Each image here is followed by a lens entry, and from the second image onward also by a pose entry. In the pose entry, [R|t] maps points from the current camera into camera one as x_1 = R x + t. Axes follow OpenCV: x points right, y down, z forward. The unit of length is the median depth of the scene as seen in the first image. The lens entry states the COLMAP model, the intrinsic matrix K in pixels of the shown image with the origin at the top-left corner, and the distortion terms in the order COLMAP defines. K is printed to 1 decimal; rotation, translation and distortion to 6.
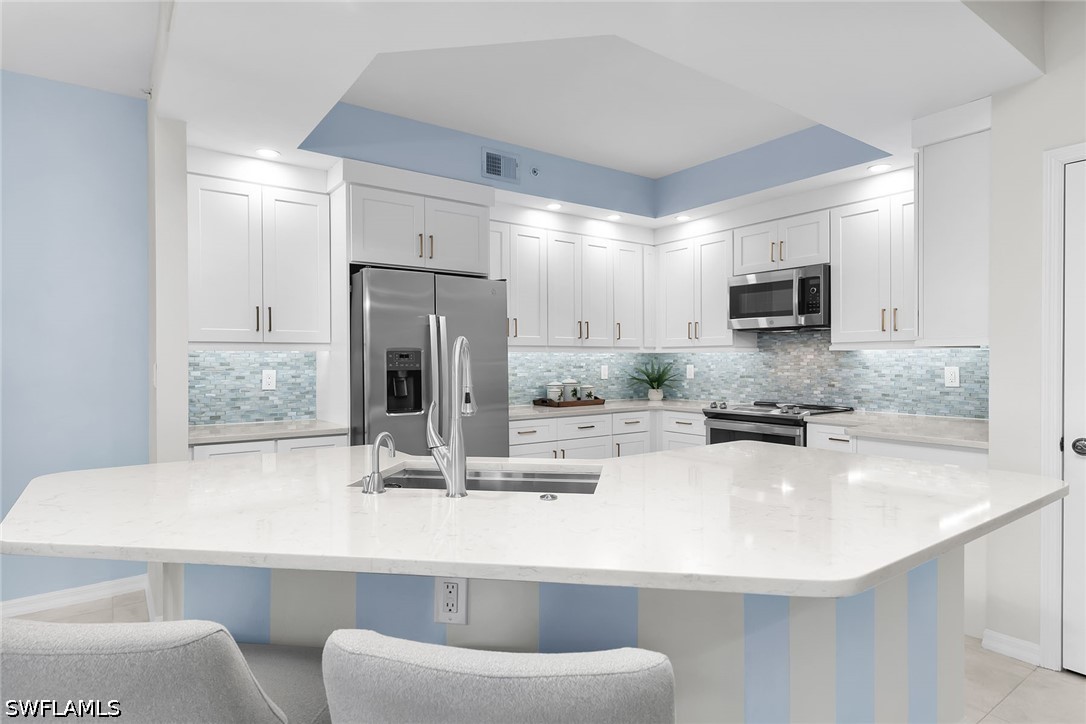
lens RADIAL K [[583.5, 0, 546.9], [0, 583.5, 365.5], [0, 0, 1]] dist [0.000993, -0.002395]
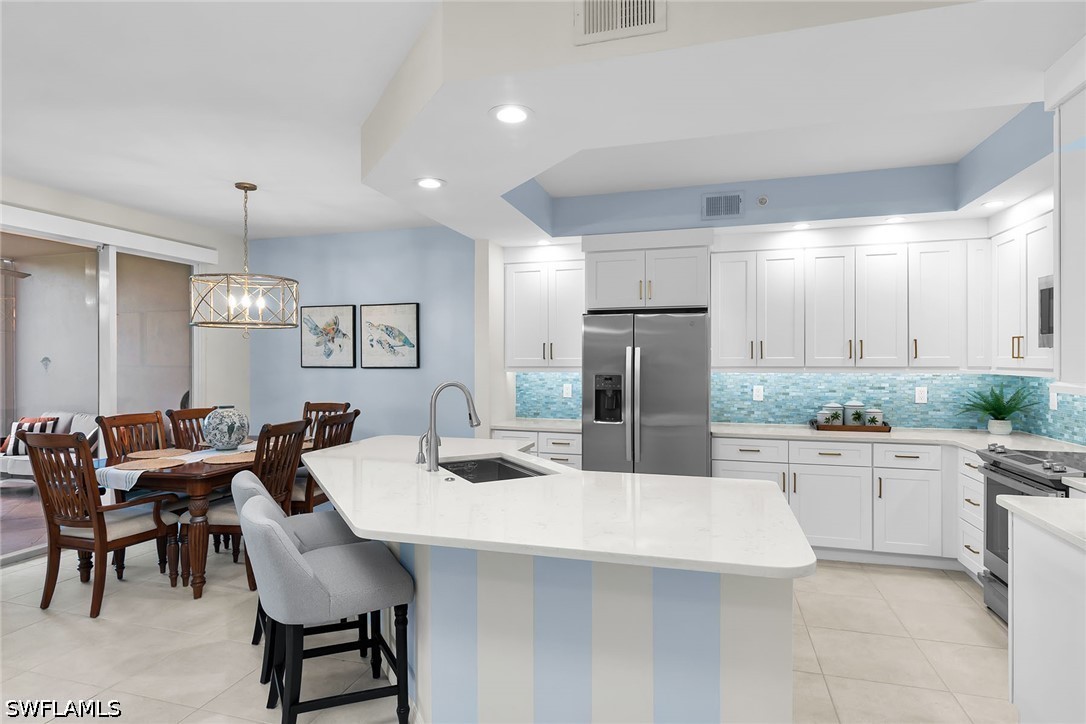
lens RADIAL K [[583.5, 0, 550.7], [0, 583.5, 360.3], [0, 0, 1]] dist [0.000993, -0.002395]
pose [[0.621435, 0.006504, -0.783439, 0.499449], [-0.008495, 0.999963, 0.001563, -0.041746], [0.783420, 0.005684, 0.621467, 0.052301]]
